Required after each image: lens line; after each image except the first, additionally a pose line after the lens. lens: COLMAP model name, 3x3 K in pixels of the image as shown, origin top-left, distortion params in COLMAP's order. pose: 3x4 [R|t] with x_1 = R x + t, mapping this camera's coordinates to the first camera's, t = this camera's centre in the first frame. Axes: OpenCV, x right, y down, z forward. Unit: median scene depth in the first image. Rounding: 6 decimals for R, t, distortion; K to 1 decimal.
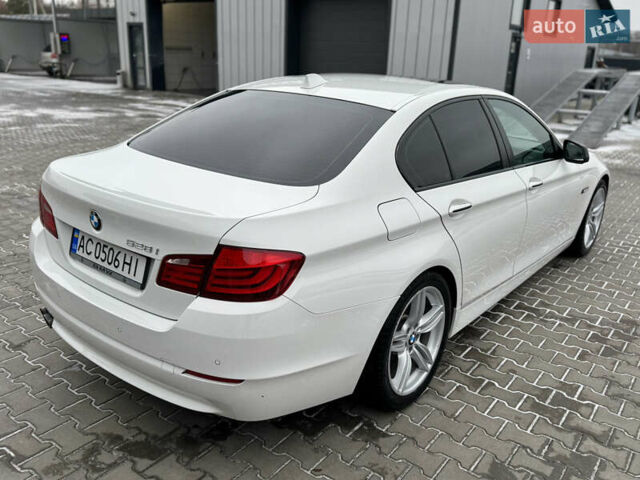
lens RADIAL K [[562.7, 0, 320.0], [0, 562.7, 240.0], [0, 0, 1]] dist [0.093771, -0.143847]
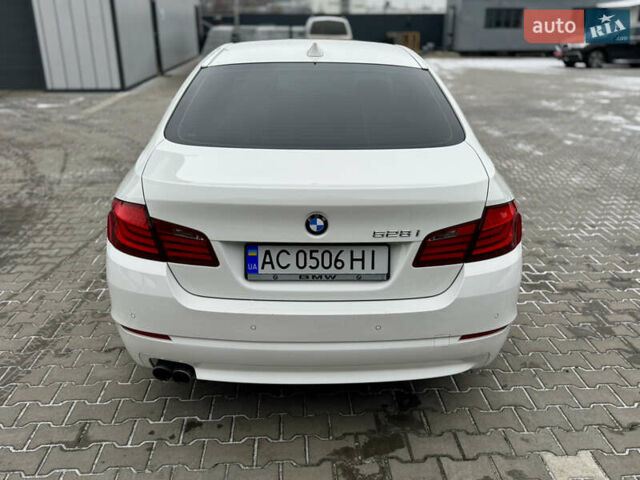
lens RADIAL K [[560.3, 0, 320.0], [0, 560.3, 240.0], [0, 0, 1]] dist [0.138569, -0.253747]
pose [[0.764342, -0.267710, 0.586612, -0.825945], [0.230613, 0.963063, 0.139026, -0.118381], [-0.602162, 0.029017, 0.797846, 0.275273]]
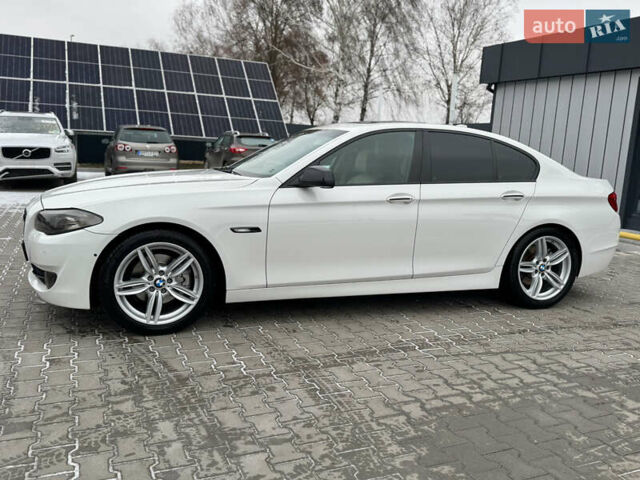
lens RADIAL K [[560.3, 0, 320.0], [0, 560.3, 240.0], [0, 0, 1]] dist [0.138569, -0.253747]
pose [[-0.861780, -0.162687, 0.480488, -0.644092], [0.079874, 0.891848, 0.445227, -0.948290], [-0.500955, 0.422066, -0.755582, 3.235374]]
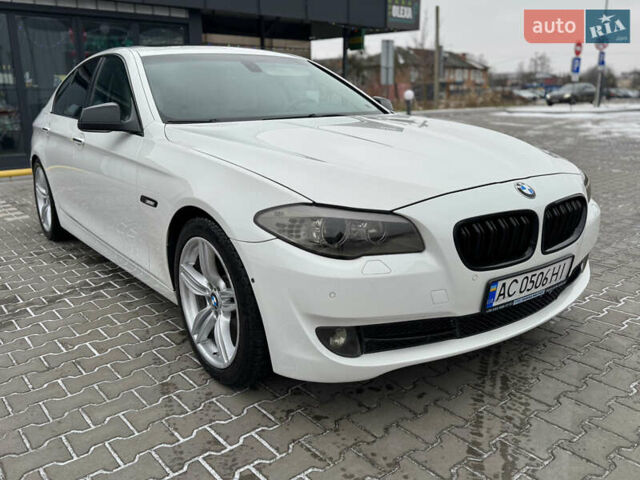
lens RADIAL K [[544.7, 0, 320.0], [0, 544.7, 240.0], [0, 0, 1]] dist [0.124173, -0.229122]
pose [[-0.242081, 0.210002, -0.947257, 1.710833], [-0.298813, 0.912706, 0.278707, -0.464227], [0.923097, 0.350523, -0.158198, 2.238494]]
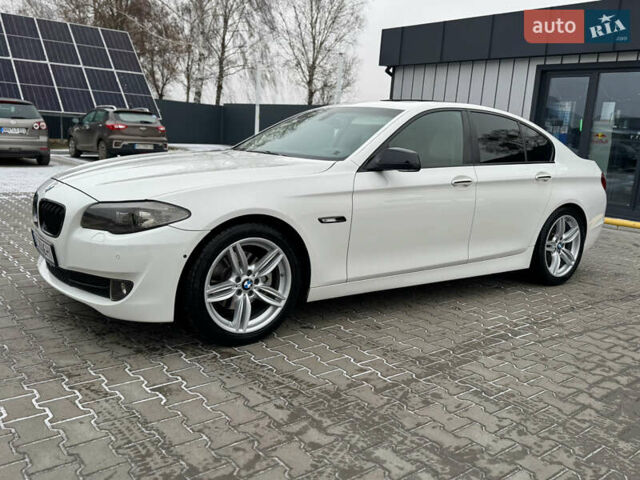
lens RADIAL K [[560.3, 0, 320.0], [0, 560.3, 240.0], [0, 0, 1]] dist [0.138569, -0.253747]
pose [[-0.964071, -0.140709, 0.225317, -0.039470], [-0.014204, 0.874282, 0.485210, -0.928608], [-0.265264, 0.464577, -0.844869, 3.351210]]
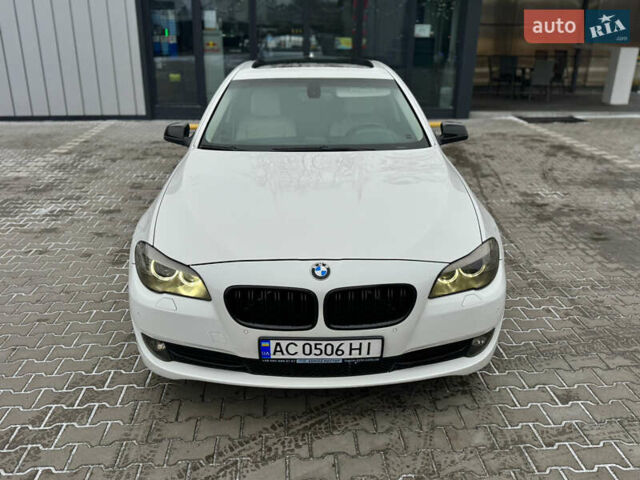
lens RADIAL K [[560.3, 0, 320.0], [0, 560.3, 240.0], [0, 0, 1]] dist [0.138569, -0.253747]
pose [[-0.758305, 0.186198, -0.624743, 1.434572], [-0.238699, 0.812481, 0.531881, -0.935228], [0.606626, 0.552454, -0.571663, 2.868336]]
